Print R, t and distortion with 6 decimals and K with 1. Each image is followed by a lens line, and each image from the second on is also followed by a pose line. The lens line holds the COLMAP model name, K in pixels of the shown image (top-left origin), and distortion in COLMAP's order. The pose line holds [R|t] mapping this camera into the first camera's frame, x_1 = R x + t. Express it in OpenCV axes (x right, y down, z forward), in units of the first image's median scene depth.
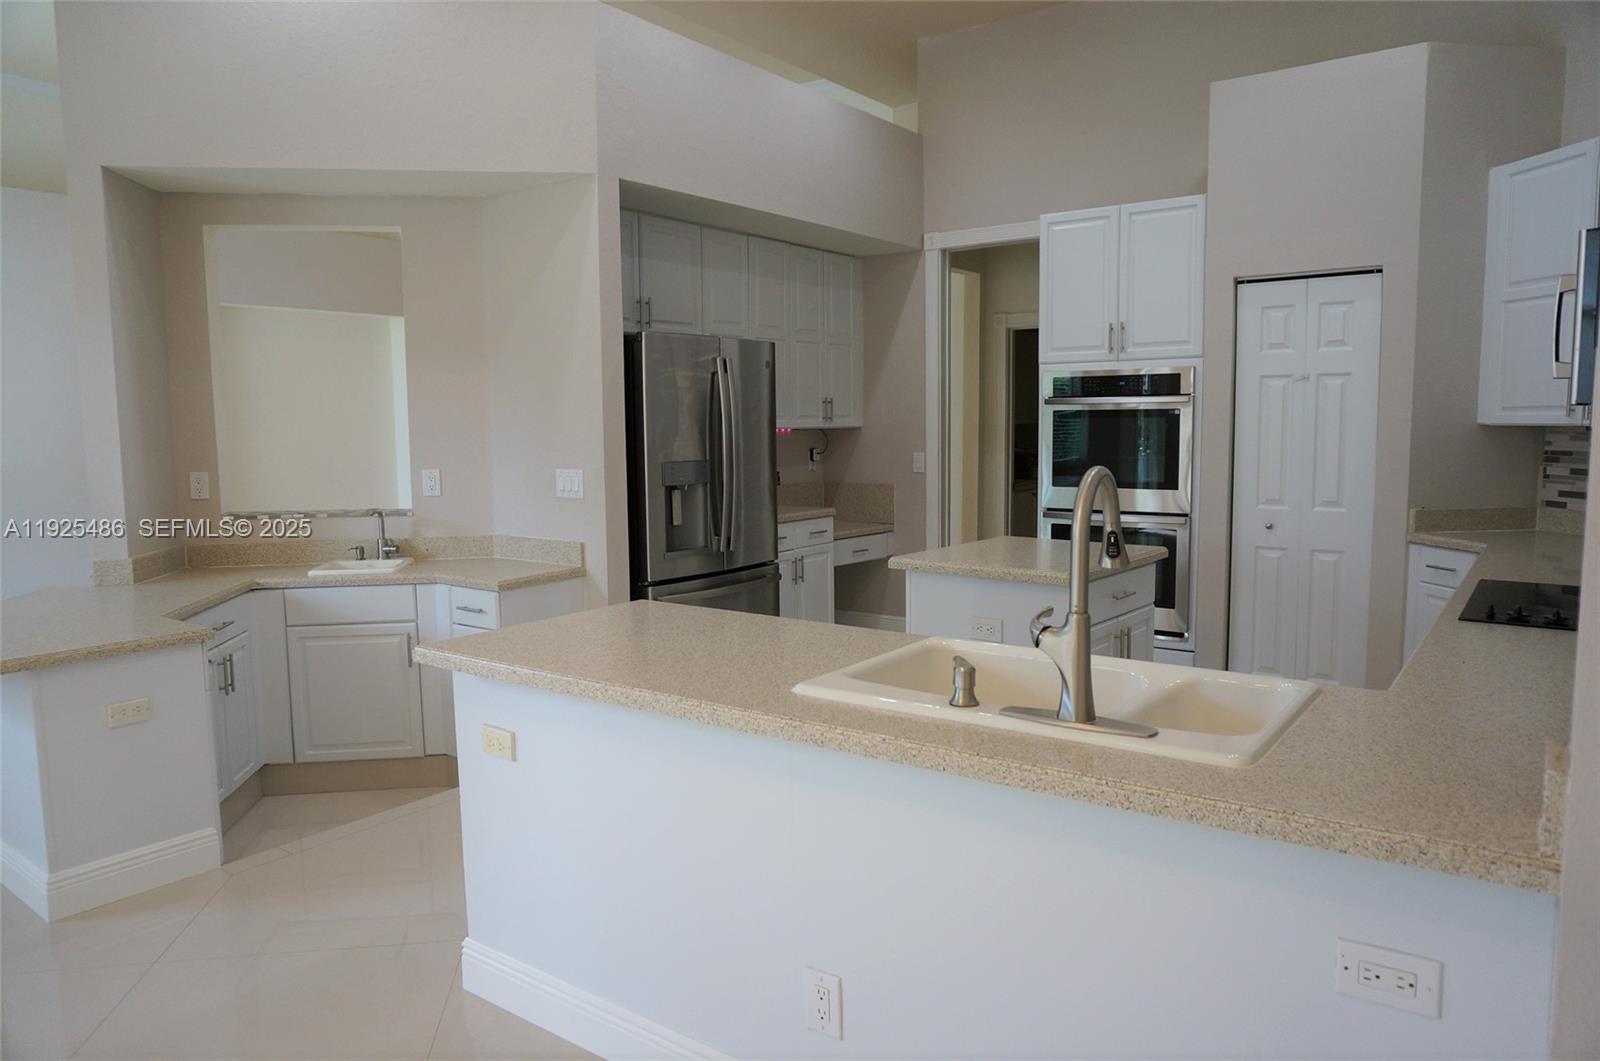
lens RADIAL K [[1080.4, 0, 801.7], [0, 1080.4, 531.9], [0, 0, 1]] dist [-0.012235, 0.000037]
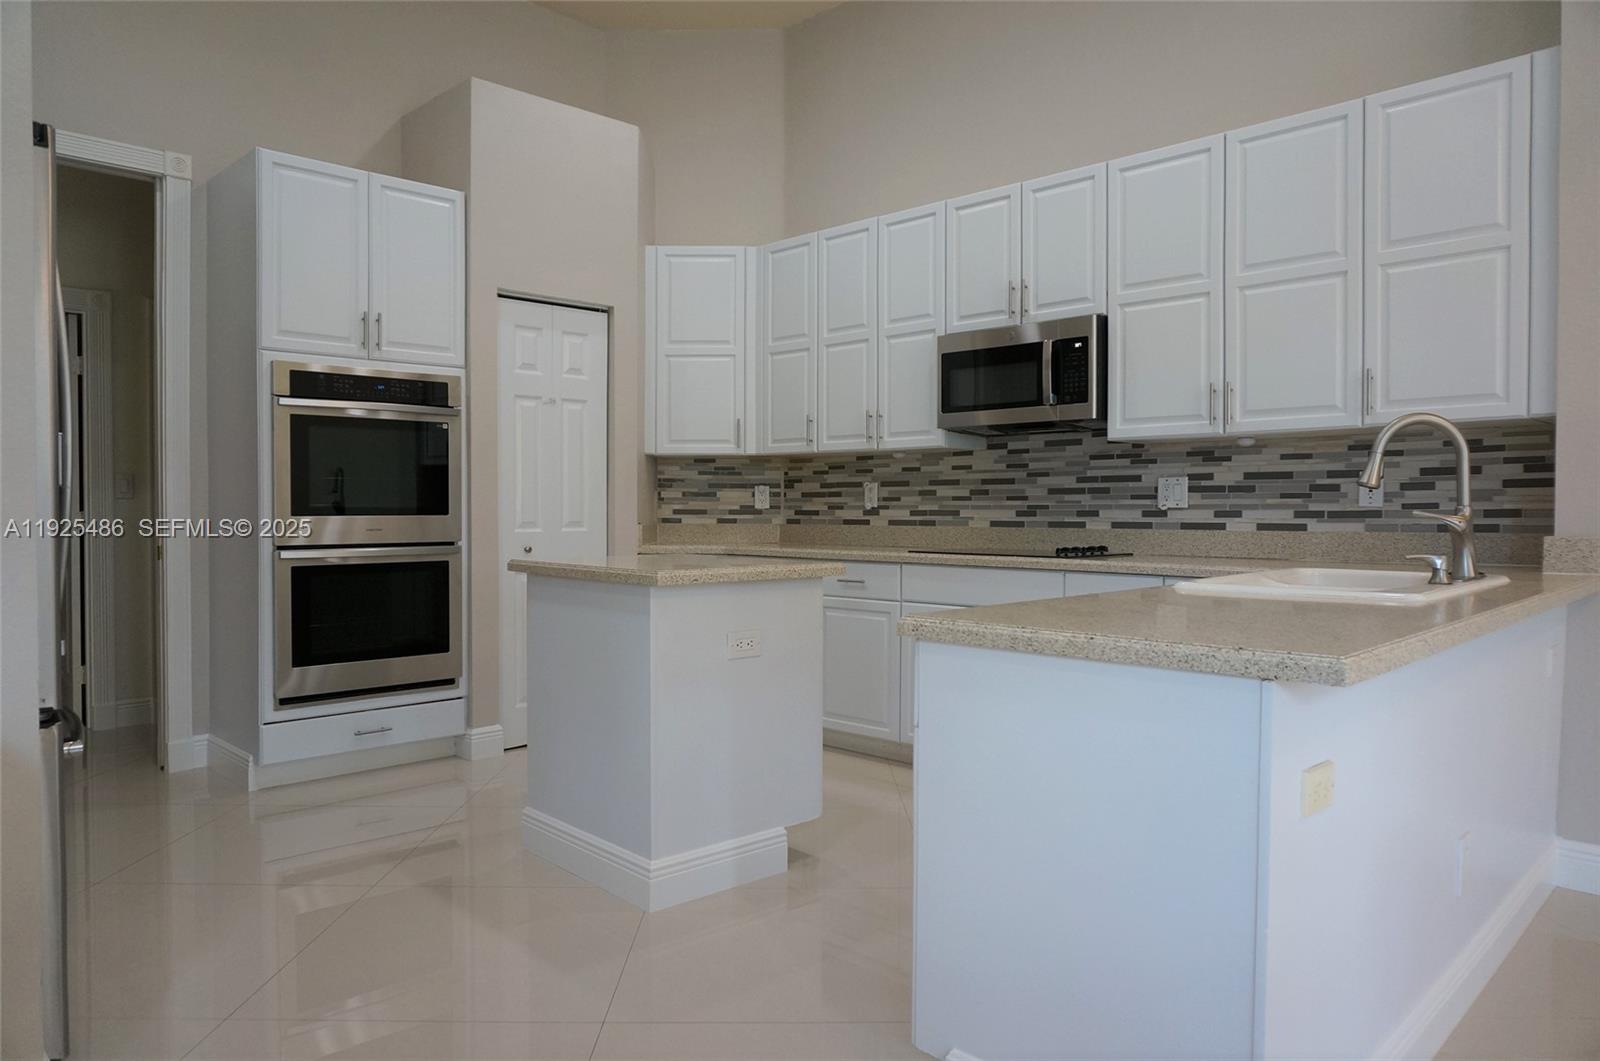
lens RADIAL K [[1080.4, 0, 801.1], [0, 1080.4, 525.2], [0, 0, 1]] dist [-0.012235, 0.000037]
pose [[0.159471, -0.003462, 0.987197, -0.490485], [0.103028, 0.994591, -0.013155, 0.011194], [-0.981812, 0.103807, 0.158965, 0.600198]]
